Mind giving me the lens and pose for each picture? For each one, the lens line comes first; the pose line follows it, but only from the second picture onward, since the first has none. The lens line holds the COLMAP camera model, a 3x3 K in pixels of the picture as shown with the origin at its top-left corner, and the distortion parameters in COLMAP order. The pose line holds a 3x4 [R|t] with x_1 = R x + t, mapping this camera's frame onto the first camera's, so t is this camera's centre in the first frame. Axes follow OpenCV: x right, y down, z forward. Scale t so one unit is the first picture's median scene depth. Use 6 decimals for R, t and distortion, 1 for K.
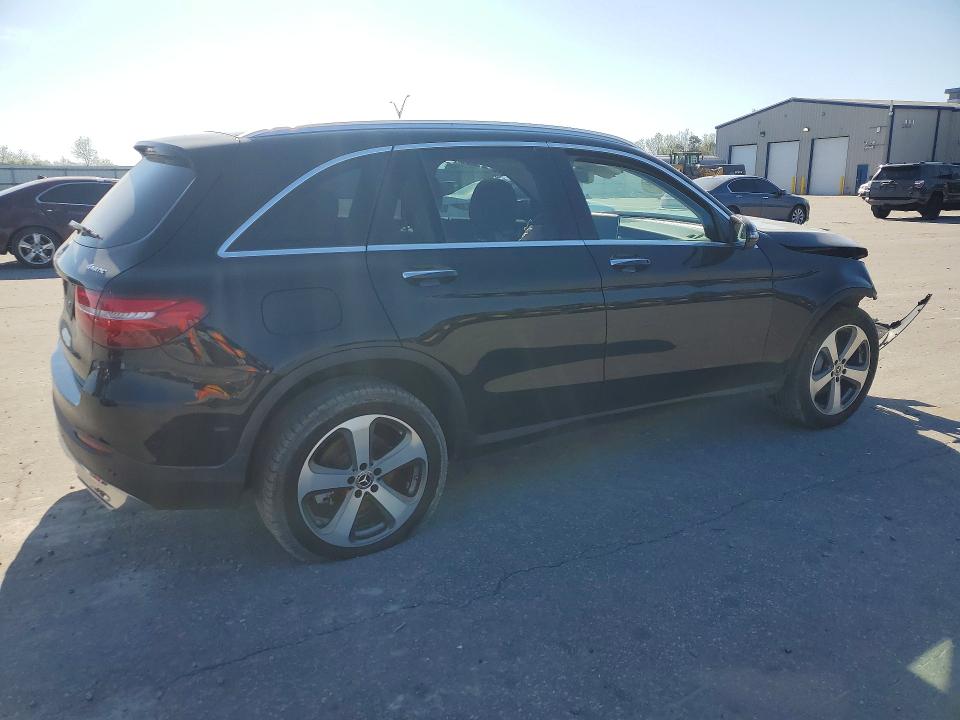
lens RADIAL K [[792.7, 0, 480.0], [0, 792.7, 360.0], [0, 0, 1]] dist [0.004088, 0.002870]
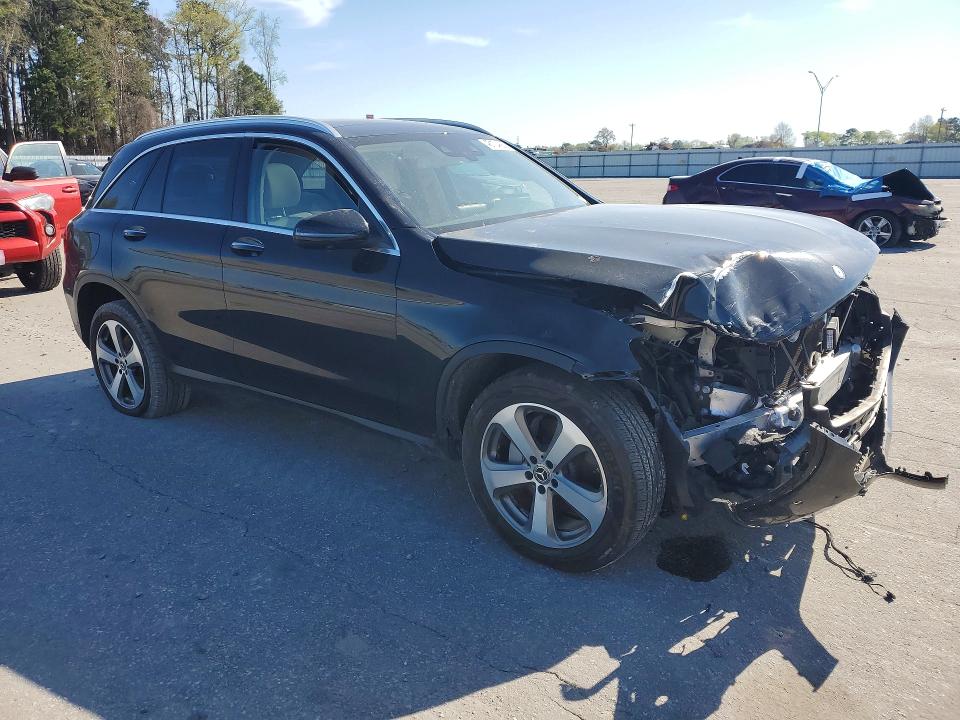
lens RADIAL K [[761.9, 0, 480.0], [0, 761.9, 360.0], [0, 0, 1]] dist [0.012747, 0.005774]
pose [[0.334271, 0.207710, -0.919304, 1.057048], [-0.226358, 0.964555, 0.135628, -0.156169], [0.914891, 0.162755, 0.369440, 0.802796]]
